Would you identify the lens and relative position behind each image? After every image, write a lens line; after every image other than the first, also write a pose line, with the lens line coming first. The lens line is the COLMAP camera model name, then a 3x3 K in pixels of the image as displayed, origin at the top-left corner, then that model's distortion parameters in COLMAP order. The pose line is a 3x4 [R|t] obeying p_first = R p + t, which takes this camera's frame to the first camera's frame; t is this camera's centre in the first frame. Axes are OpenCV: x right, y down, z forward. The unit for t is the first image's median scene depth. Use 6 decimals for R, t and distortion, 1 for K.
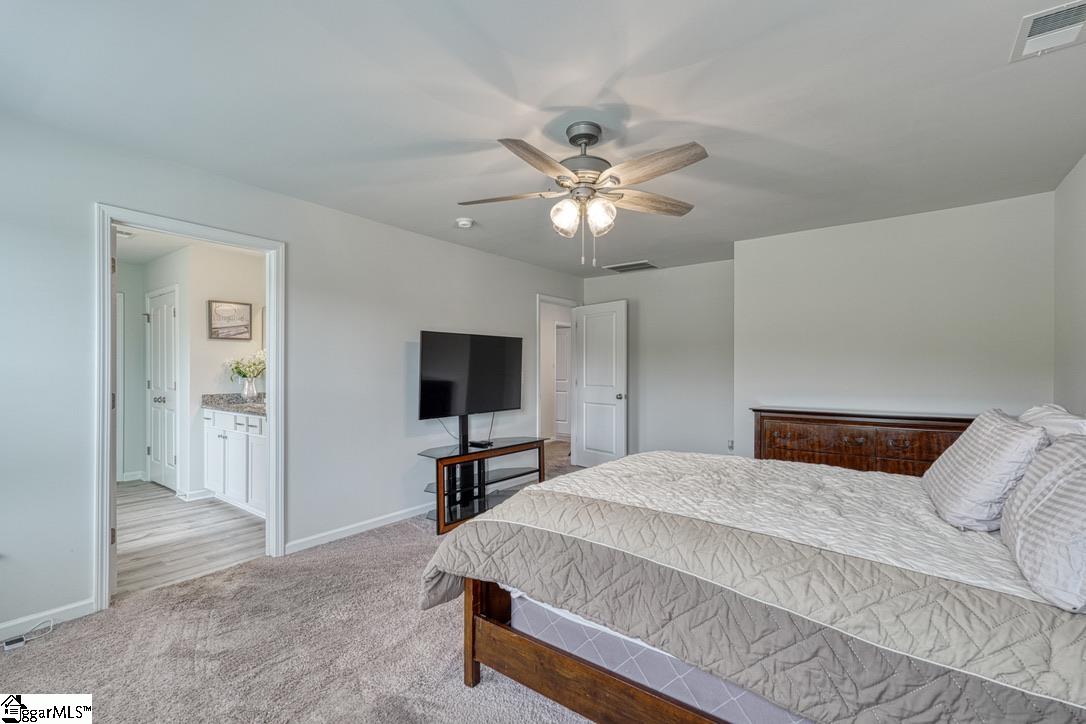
lens RADIAL K [[478.7, 0, 543.2], [0, 478.7, 369.7], [0, 0, 1]] dist [0.001574, 0.000703]
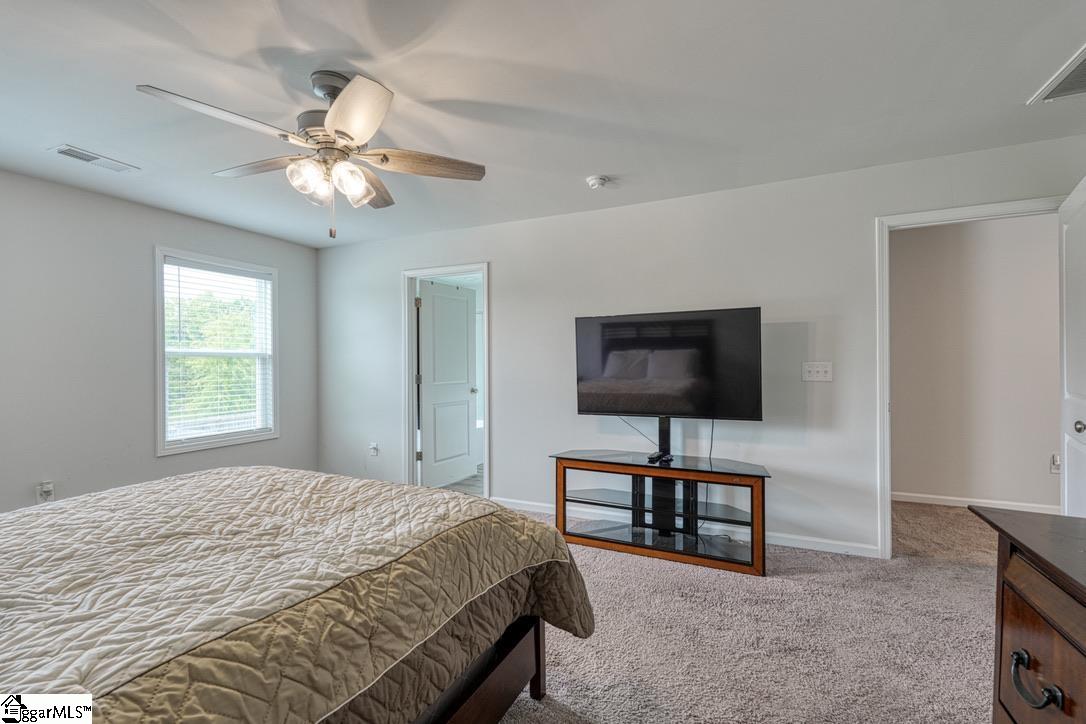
lens RADIAL K [[477.9, 0, 559.4], [0, 477.9, 358.3], [0, 0, 1]] dist [0.001752, 0.000304]
pose [[0.221676, -0.005157, -0.975107, 0.574278], [0.009386, 0.999951, -0.003155, -0.000997], [0.975075, -0.008453, 0.221714, 0.685996]]
